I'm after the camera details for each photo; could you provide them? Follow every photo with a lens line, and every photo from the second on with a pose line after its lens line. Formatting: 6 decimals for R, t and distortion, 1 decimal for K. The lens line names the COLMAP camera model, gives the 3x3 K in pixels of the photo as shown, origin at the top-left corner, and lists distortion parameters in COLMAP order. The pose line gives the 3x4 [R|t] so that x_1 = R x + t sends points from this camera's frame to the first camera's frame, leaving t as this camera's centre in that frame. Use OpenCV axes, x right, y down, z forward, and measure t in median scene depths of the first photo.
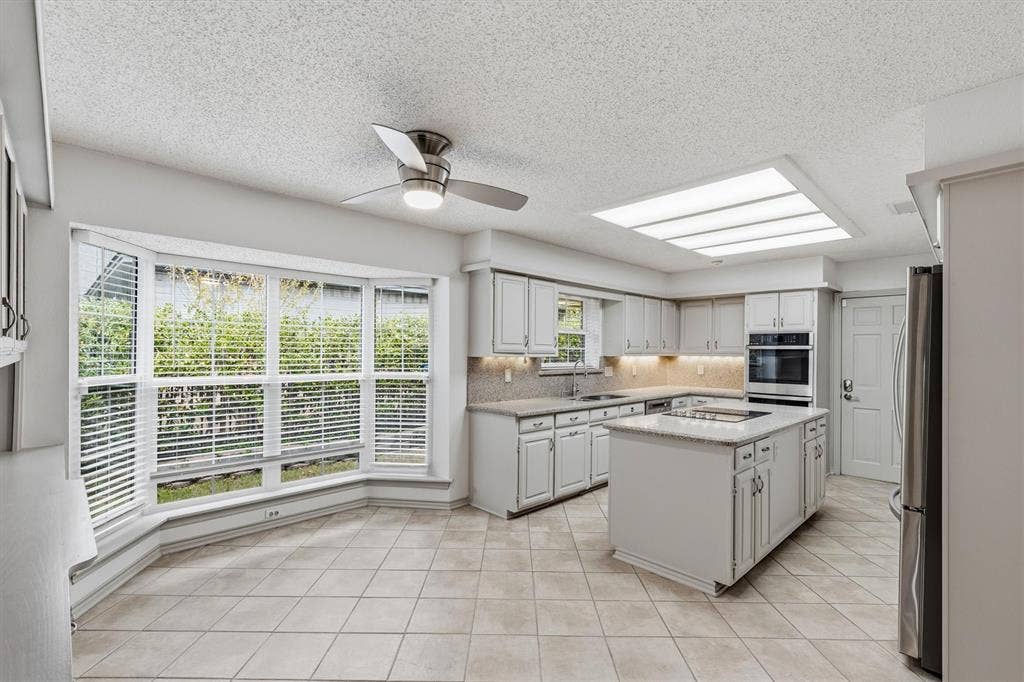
lens RADIAL K [[465.3, 0, 513.9], [0, 465.3, 339.7], [0, 0, 1]] dist [0.008568, 0.000292]
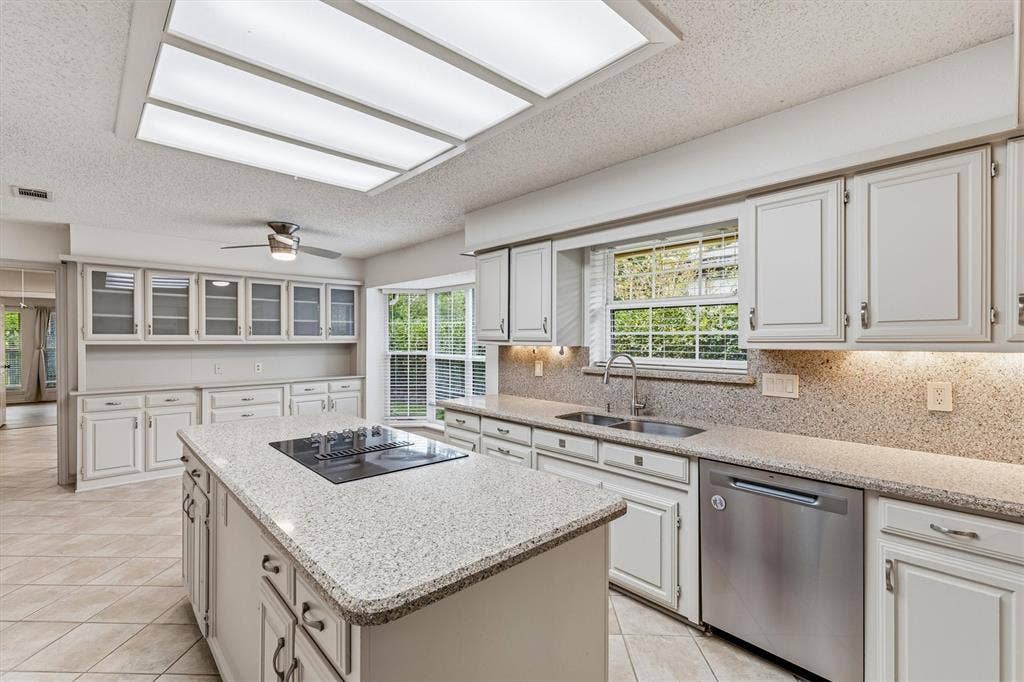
lens RADIAL K [[465.3, 0, 513.9], [0, 465.3, 339.7], [0, 0, 1]] dist [0.008568, 0.000292]
pose [[-0.037803, -0.004636, -0.999274, 0.840513], [0.010906, 0.999928, -0.005052, 0.032632], [0.999226, -0.011089, -0.037750, 1.037622]]
